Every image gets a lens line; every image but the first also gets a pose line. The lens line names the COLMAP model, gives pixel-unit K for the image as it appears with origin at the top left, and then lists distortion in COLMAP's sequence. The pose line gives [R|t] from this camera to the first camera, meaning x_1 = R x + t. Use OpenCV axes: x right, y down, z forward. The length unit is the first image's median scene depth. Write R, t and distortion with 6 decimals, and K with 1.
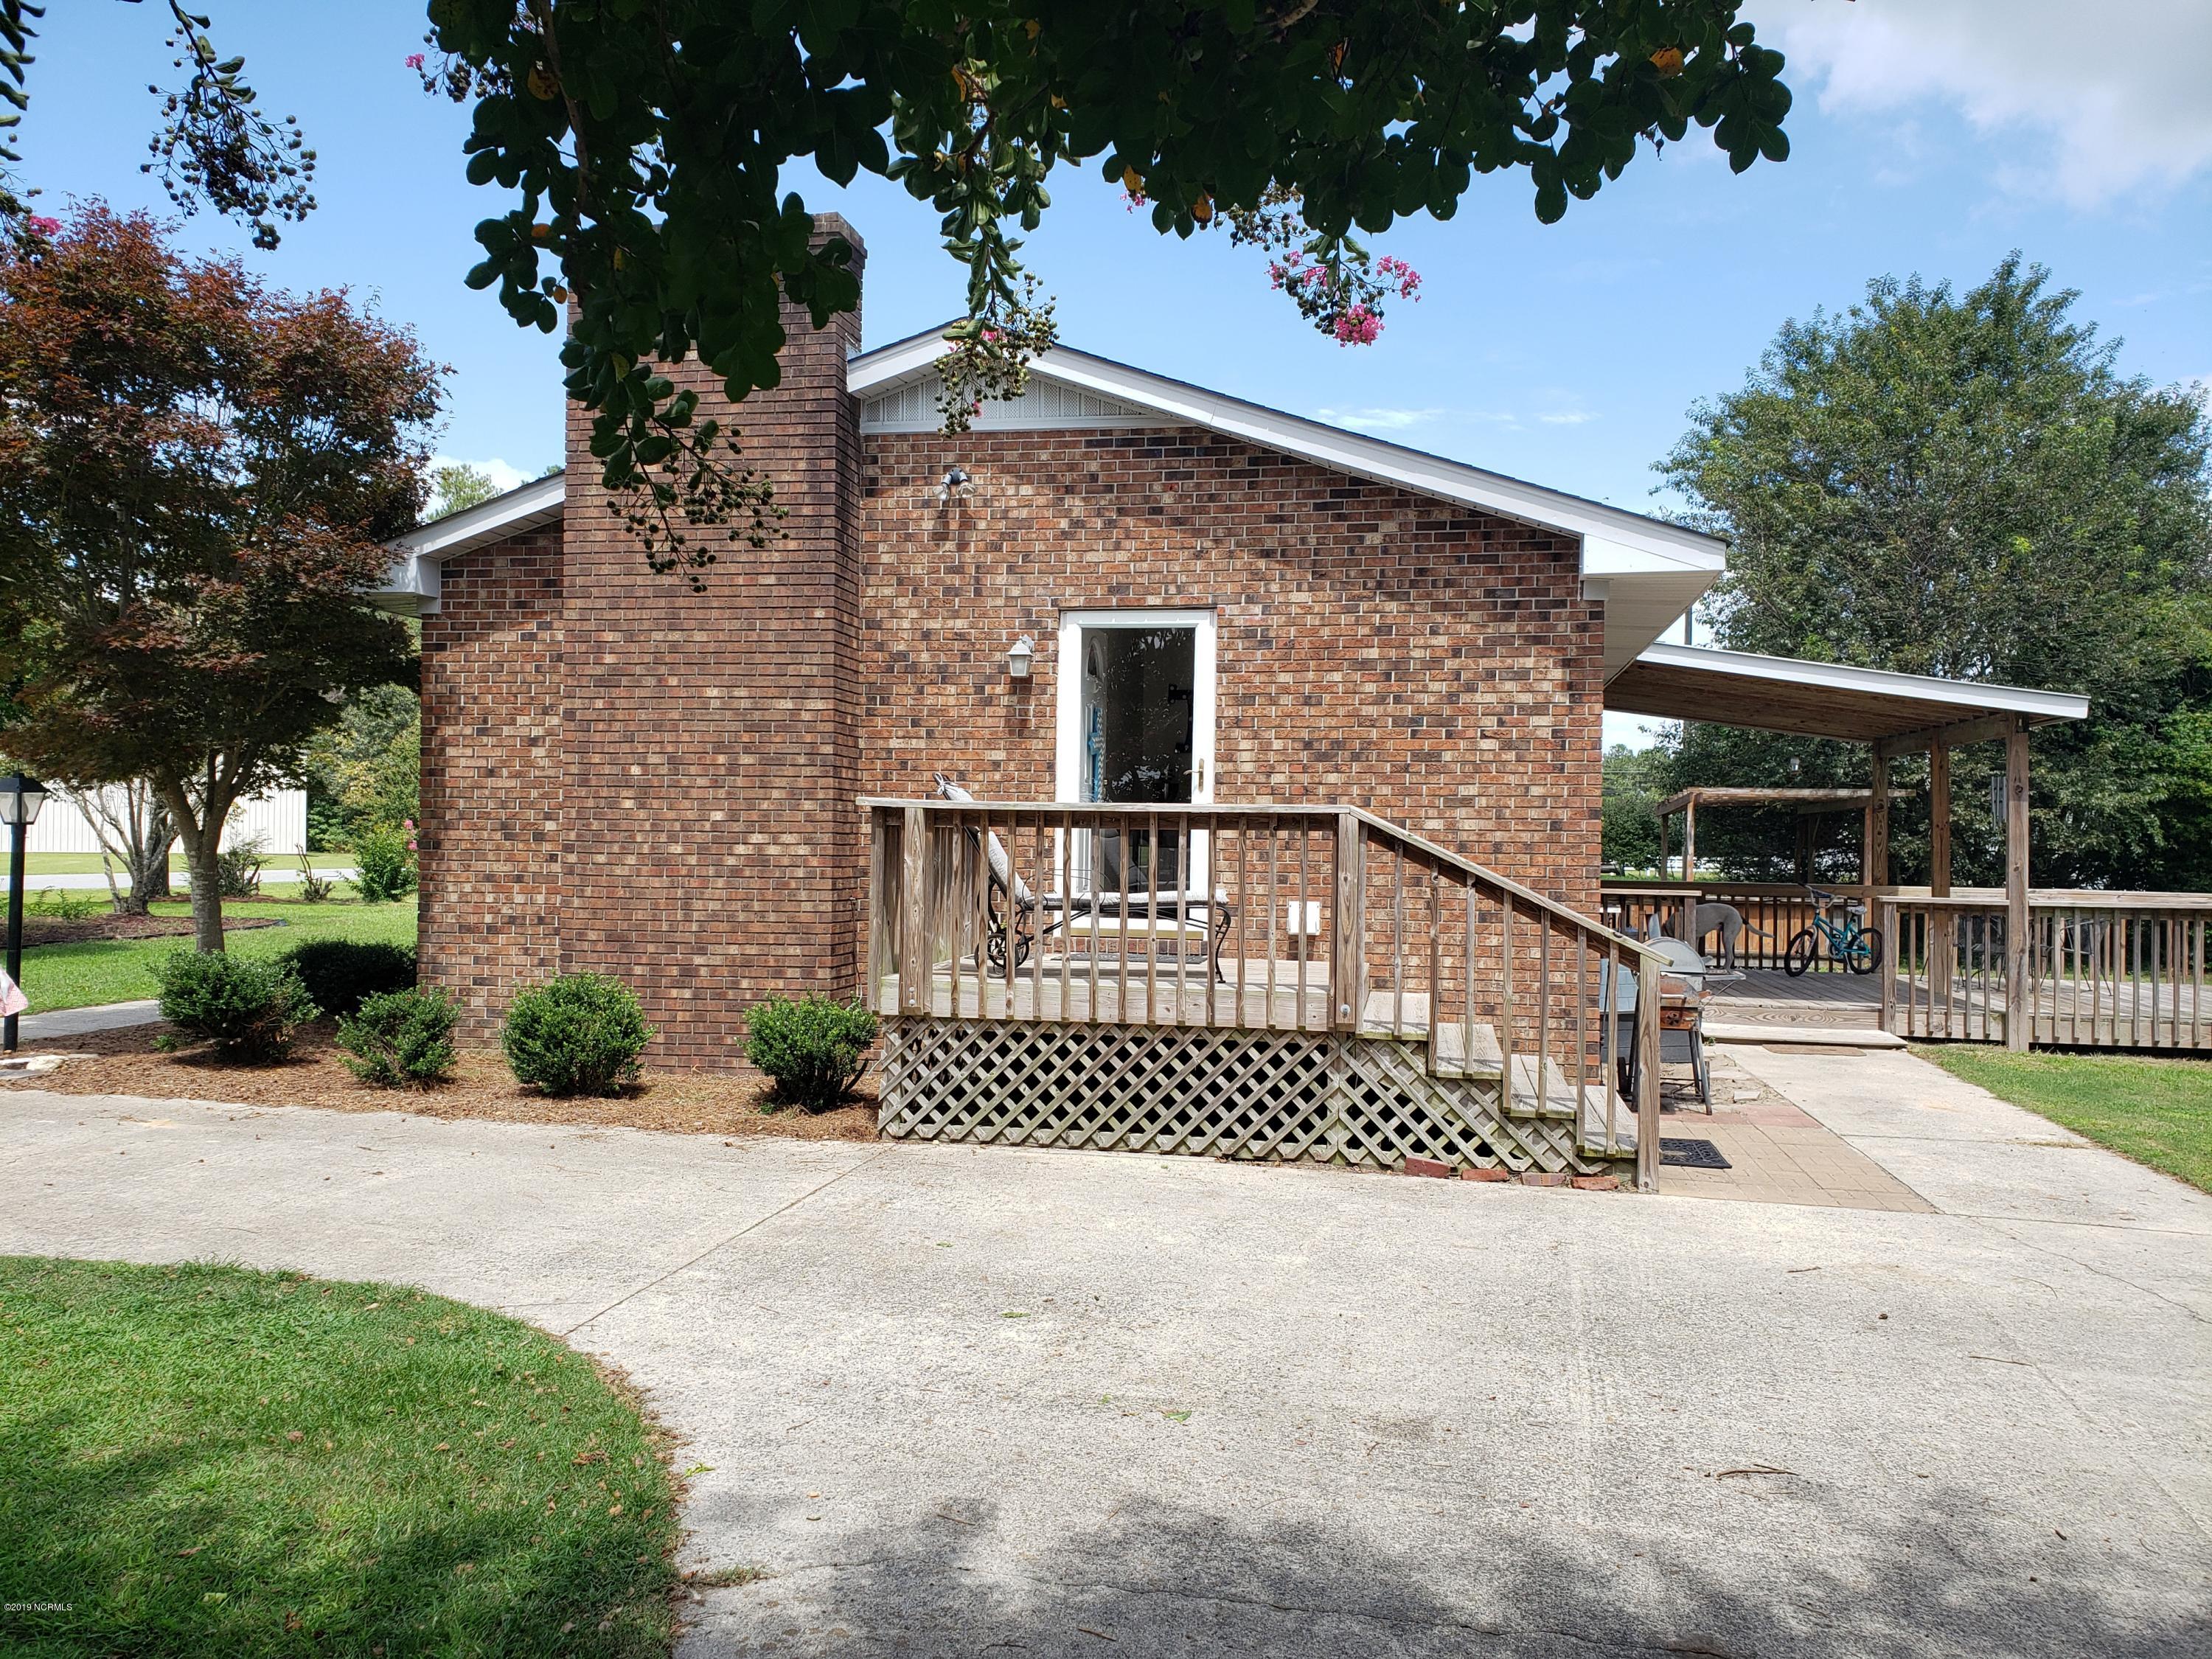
lens RADIAL K [[1640.2, 0, 1106.0], [0, 1640.2, 829.5], [0, 0, 1]] dist [0.152288, -0.001946]
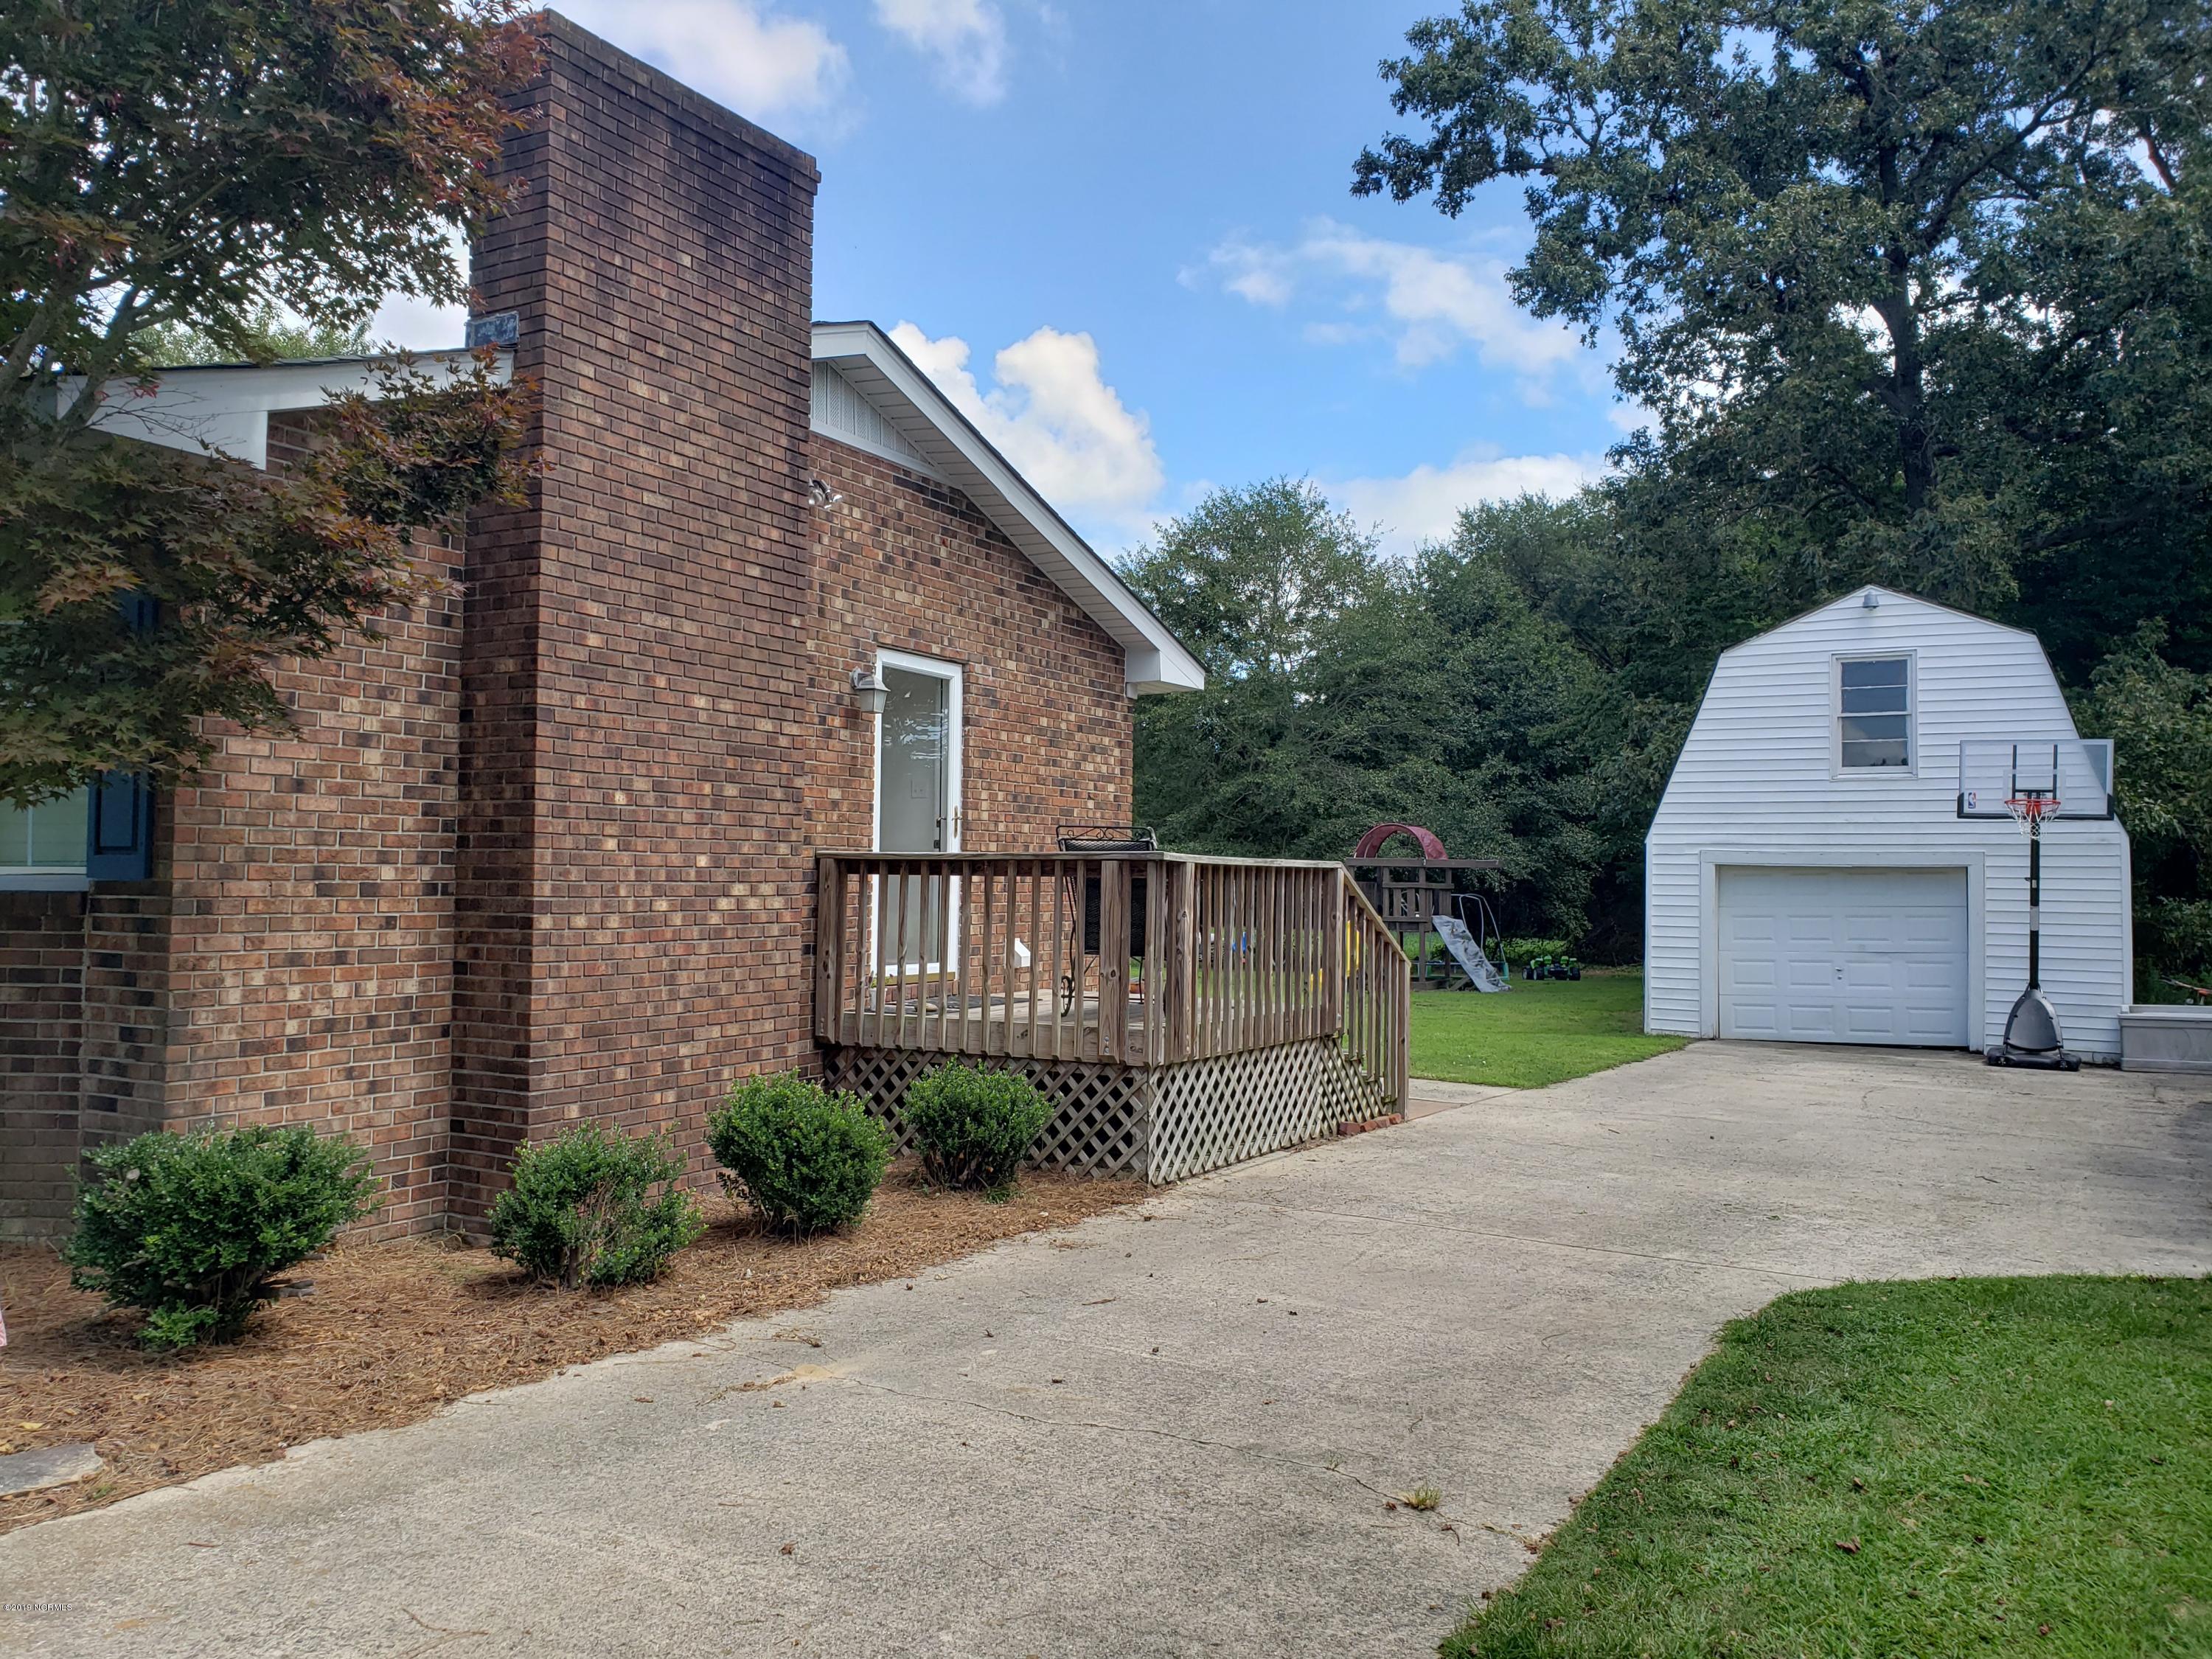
lens RADIAL K [[1689.5, 0, 1108.7], [0, 1689.5, 835.4], [0, 0, 1]] dist [0.090620, -0.174609]
pose [[0.309926, 0.013942, 0.950659, -0.925739], [-0.015335, 0.999836, -0.009664, -0.015445], [-0.950637, -0.011583, 0.310089, 0.567684]]
